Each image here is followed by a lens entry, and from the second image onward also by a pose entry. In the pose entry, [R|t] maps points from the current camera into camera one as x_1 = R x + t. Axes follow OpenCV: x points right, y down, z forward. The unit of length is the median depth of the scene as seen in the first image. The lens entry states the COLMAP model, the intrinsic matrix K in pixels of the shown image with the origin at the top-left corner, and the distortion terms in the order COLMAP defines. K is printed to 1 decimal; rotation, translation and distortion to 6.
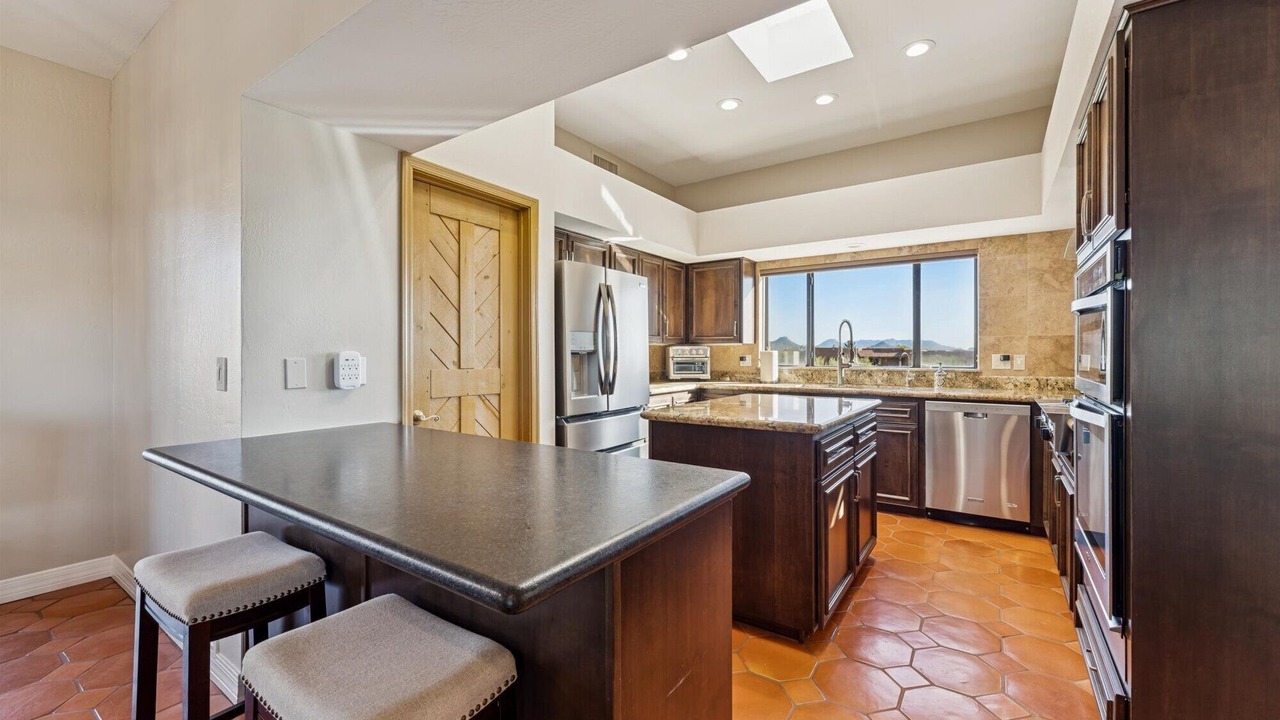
lens RADIAL K [[520.8, 0, 640.0], [0, 520.8, 360.0], [0, 0, 1]] dist [0.000480, 0.000025]
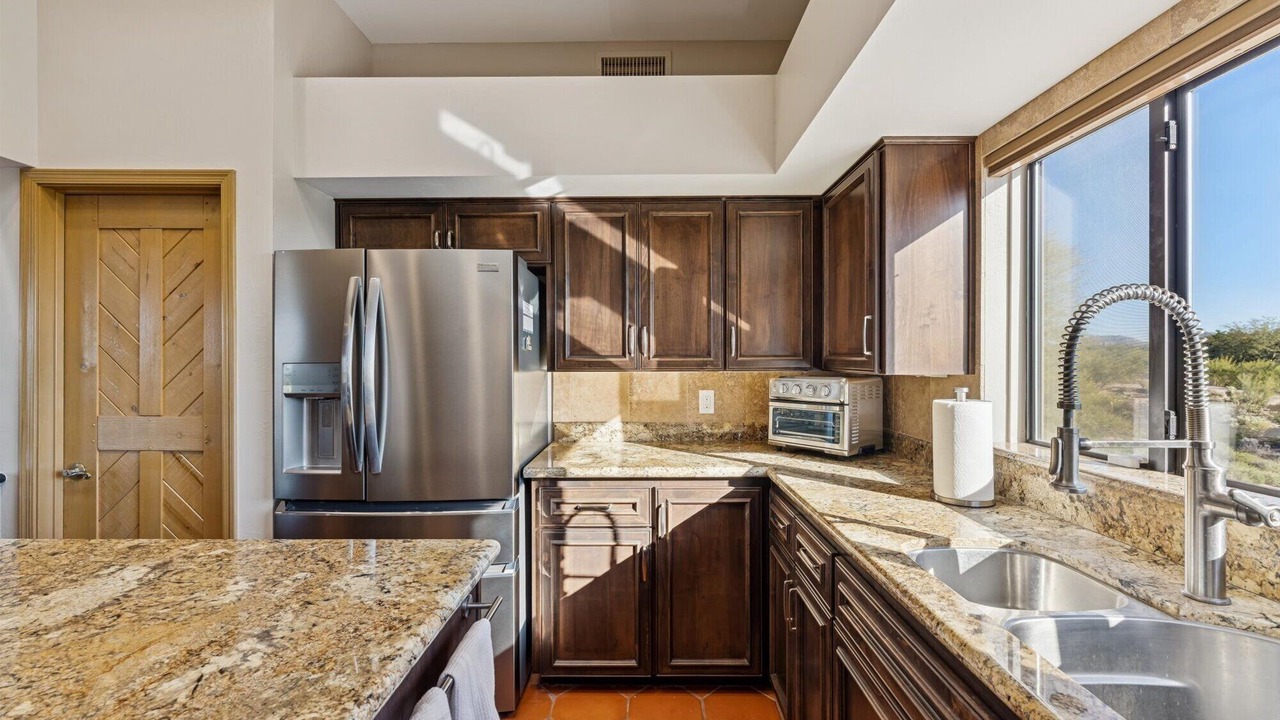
lens RADIAL K [[520.8, 0, 640.0], [0, 520.8, 360.0], [0, 0, 1]] dist [0.000480, 0.000025]
pose [[0.550946, -0.003179, -0.834535, 0.415119], [-0.012775, 0.999843, -0.012243, -0.036249], [0.834443, 0.017407, 0.550819, 0.669850]]
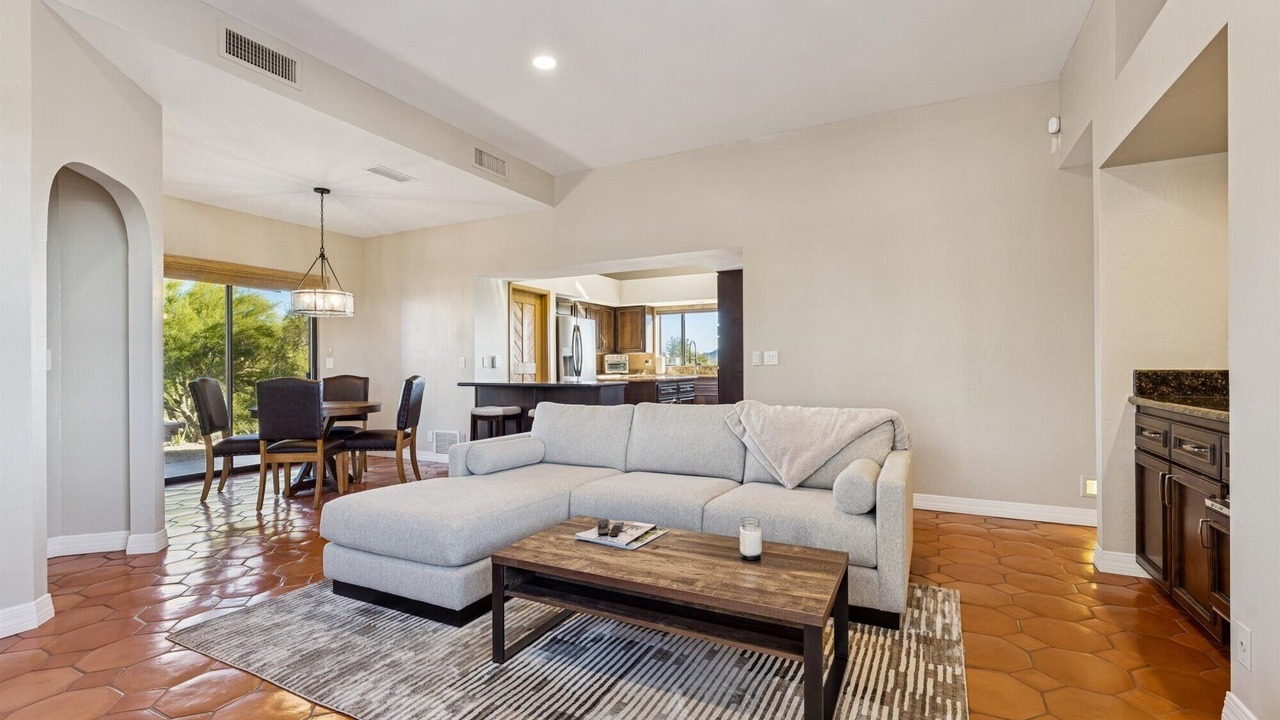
lens RADIAL K [[520.8, 0, 640.0], [0, 520.8, 360.0], [0, 0, 1]] dist [0.000480, 0.000025]
pose [[0.990513, -0.006739, 0.137251, -0.072987], [0.009827, 0.999713, -0.021832, 0.033334], [-0.137065, 0.022973, 0.990296, -0.806902]]
